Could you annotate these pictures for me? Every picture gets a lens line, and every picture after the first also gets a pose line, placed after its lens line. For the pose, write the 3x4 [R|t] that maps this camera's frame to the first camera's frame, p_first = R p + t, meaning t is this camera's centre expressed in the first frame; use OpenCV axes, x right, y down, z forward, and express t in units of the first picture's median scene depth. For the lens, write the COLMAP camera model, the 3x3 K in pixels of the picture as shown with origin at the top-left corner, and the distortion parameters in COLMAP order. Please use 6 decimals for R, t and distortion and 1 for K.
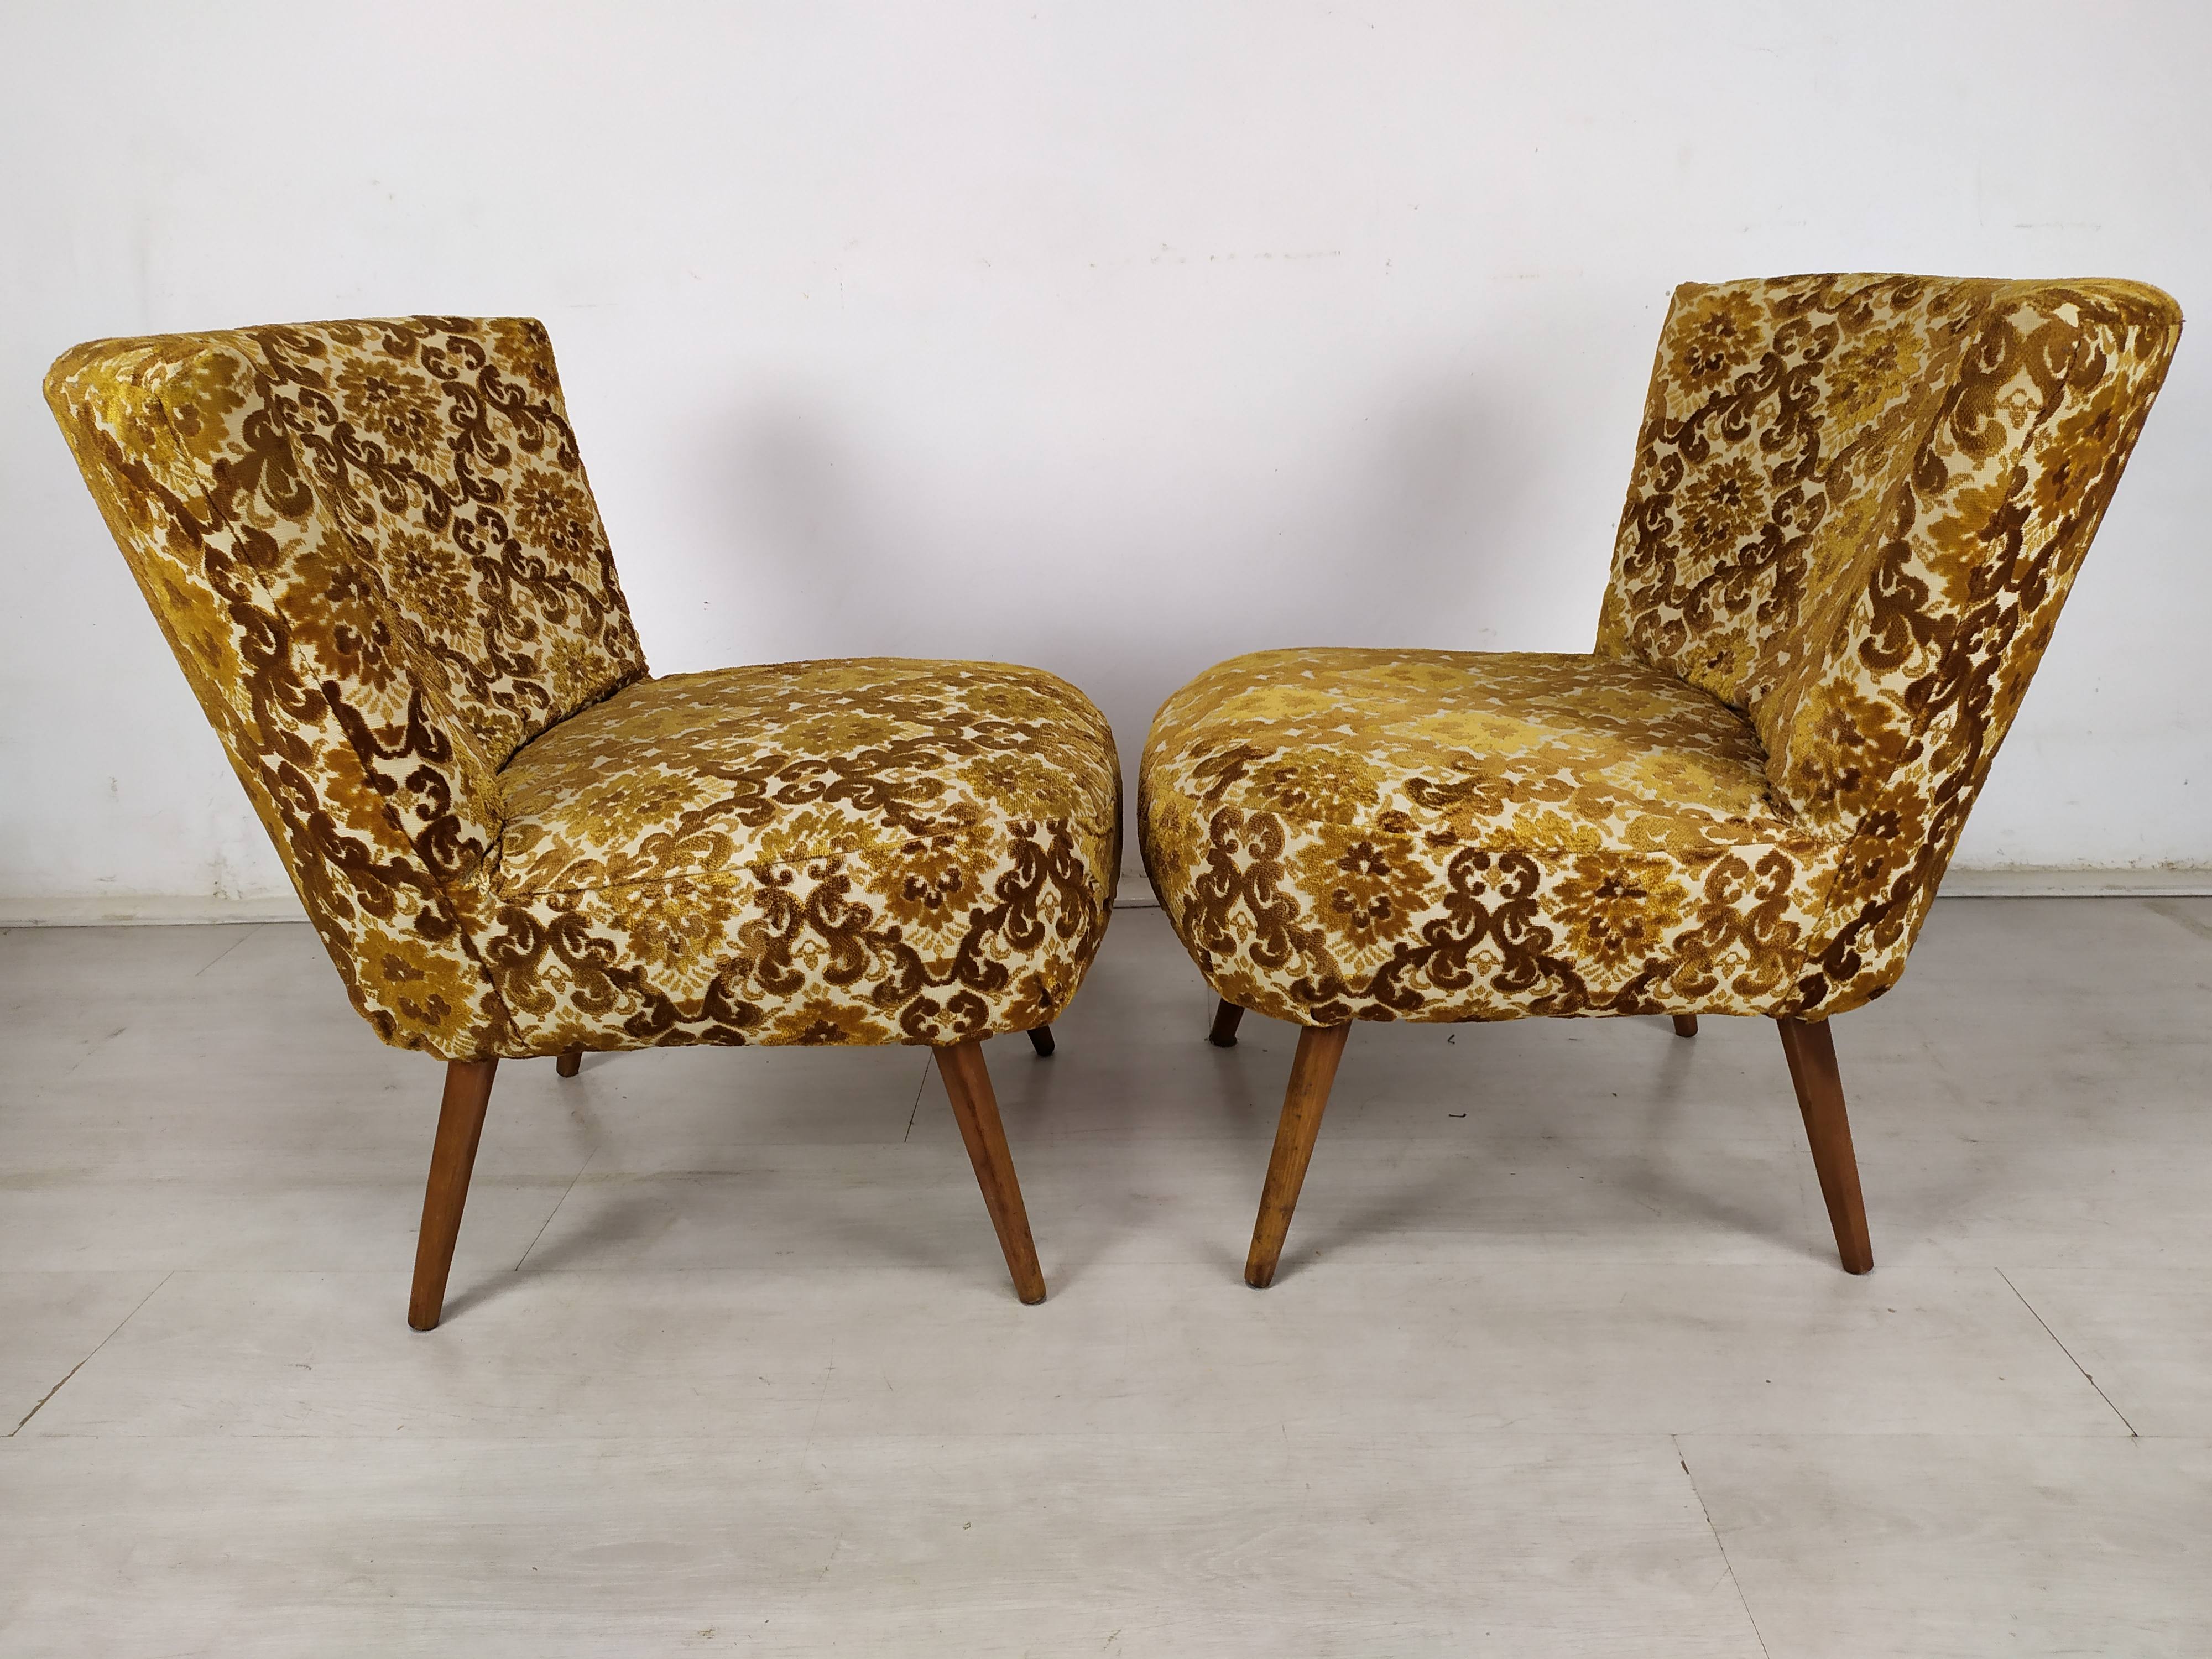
lens RADIAL K [[1723.0, 0, 1104.8], [0, 1723.0, 809.0], [0, 0, 1]] dist [0.090825, -0.098978]
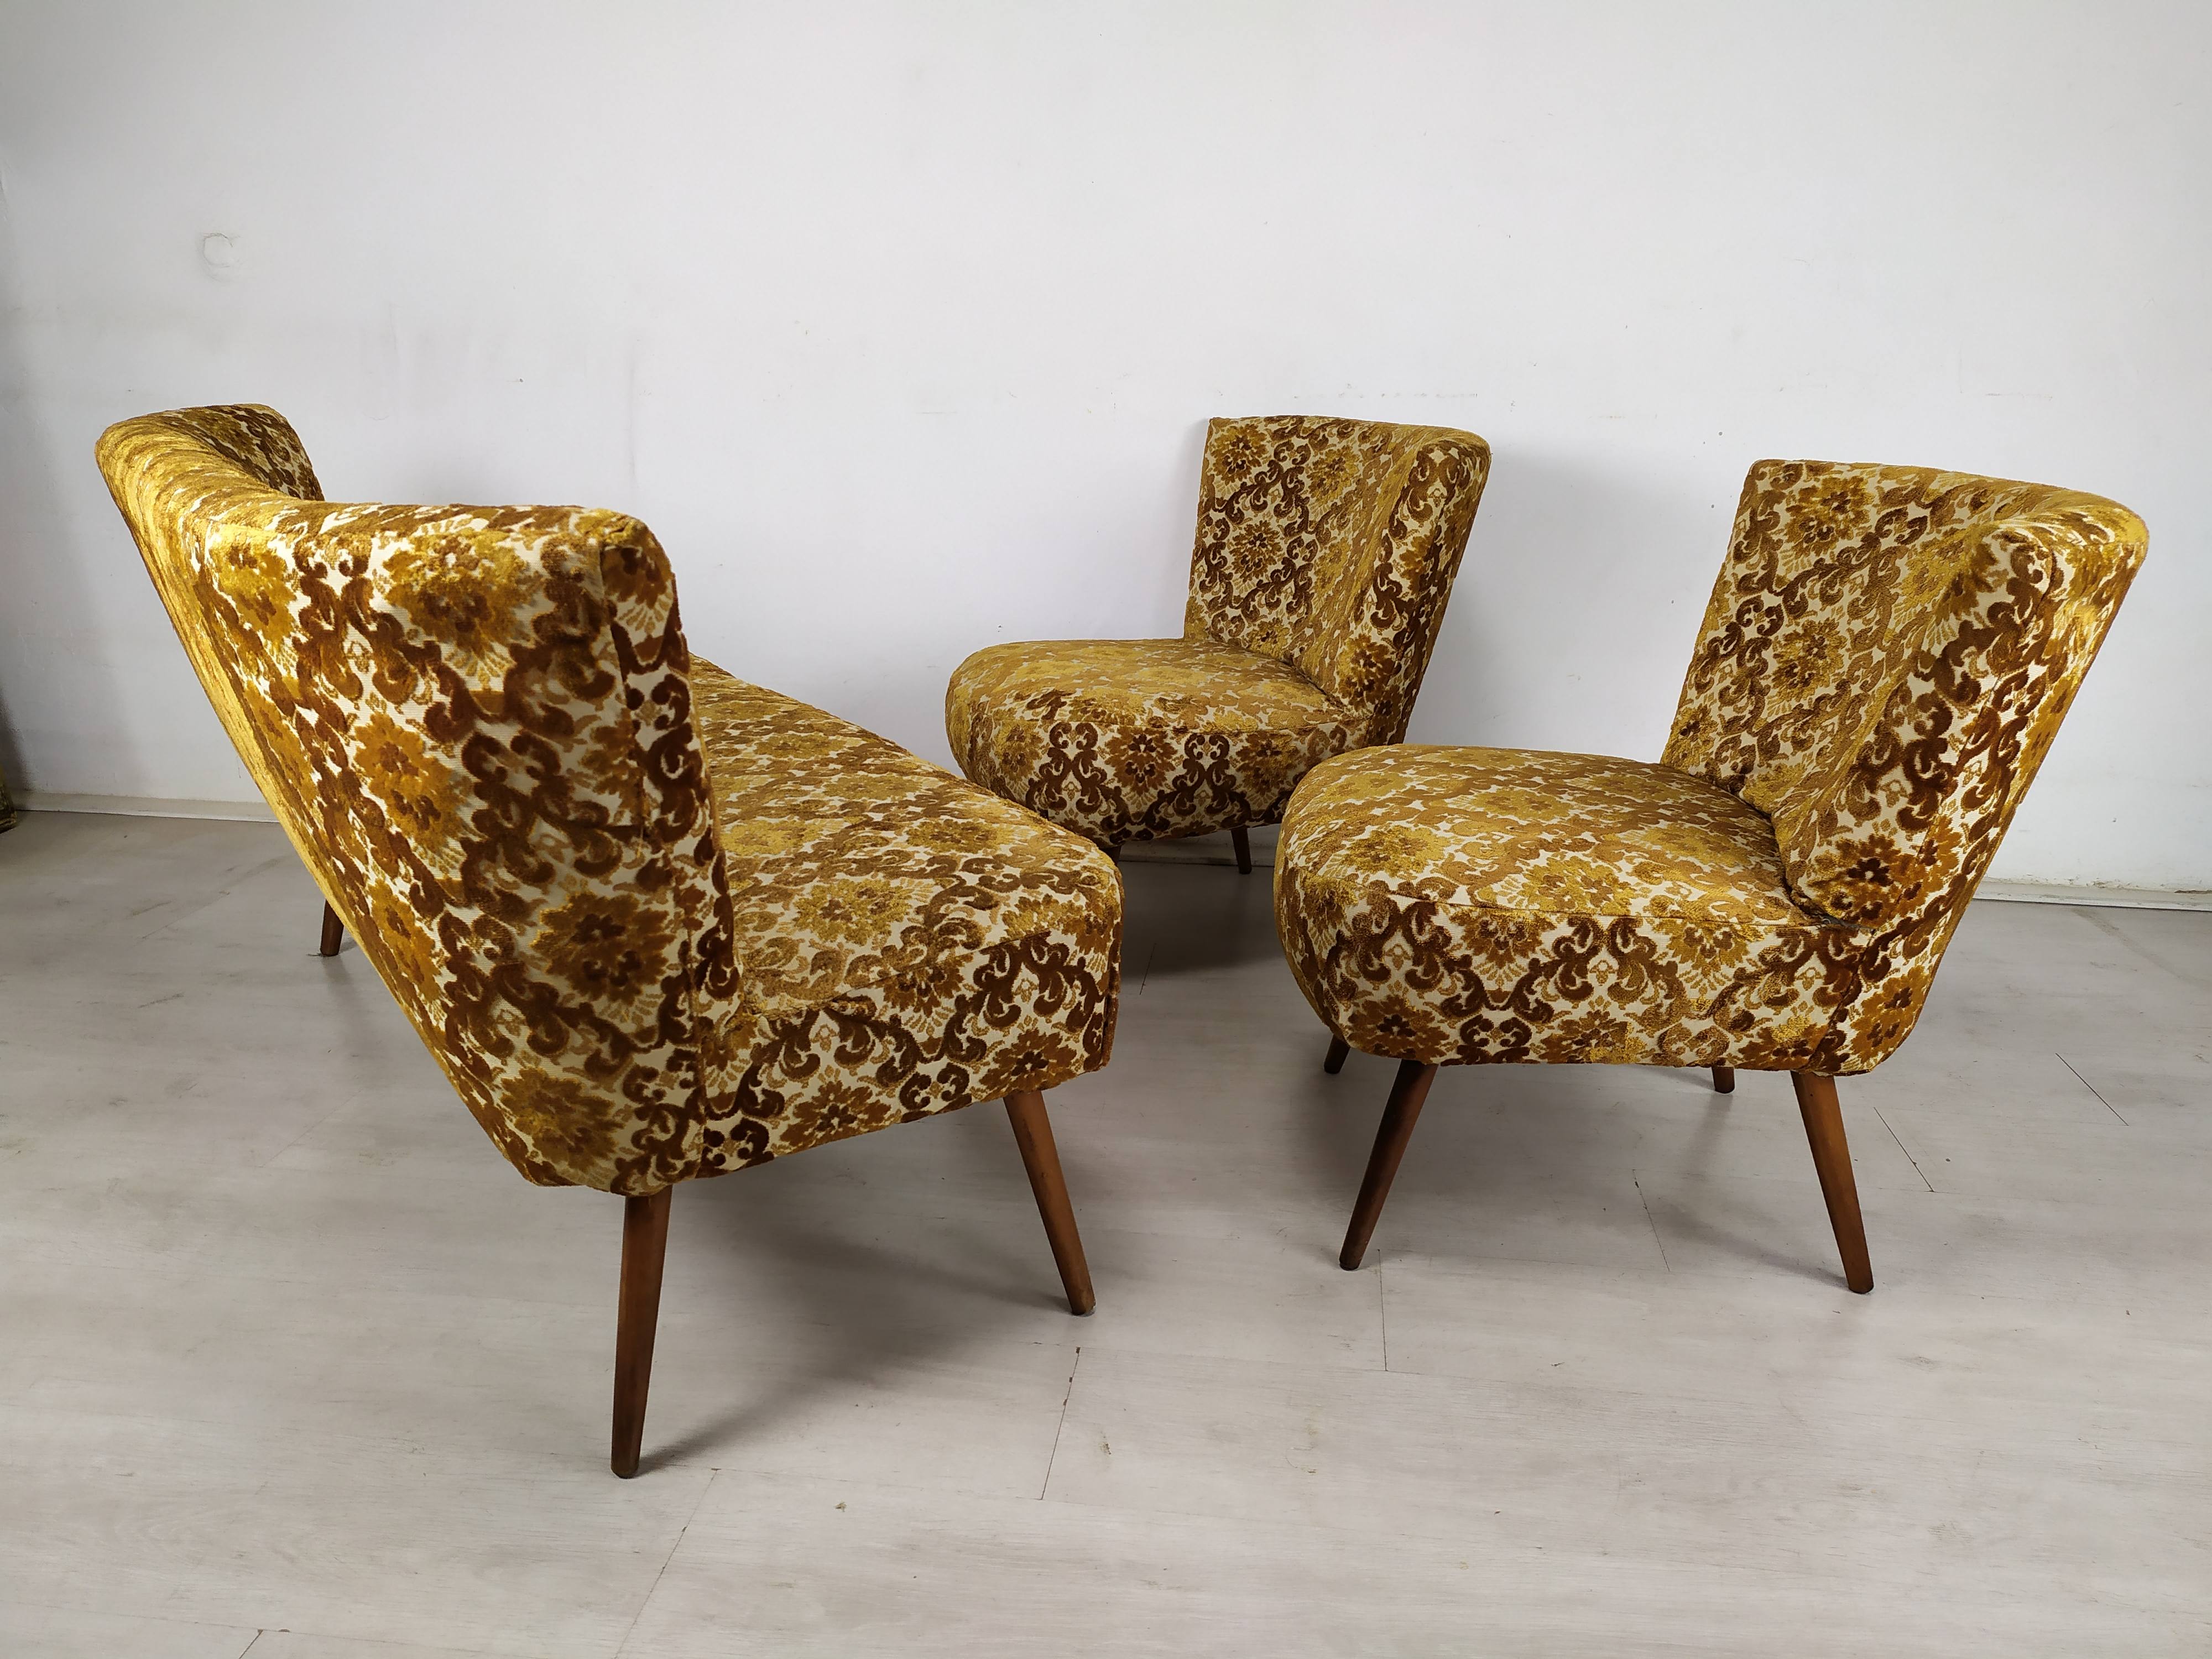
lens RADIAL K [[1723.0, 0, 1104.8], [0, 1723.0, 809.0], [0, 0, 1]] dist [0.090825, -0.098978]
pose [[0.924035, -0.076780, 0.374518, -0.544228], [0.088050, 0.996031, -0.013045, 0.112290], [-0.372030, 0.045030, 0.927128, -0.631343]]
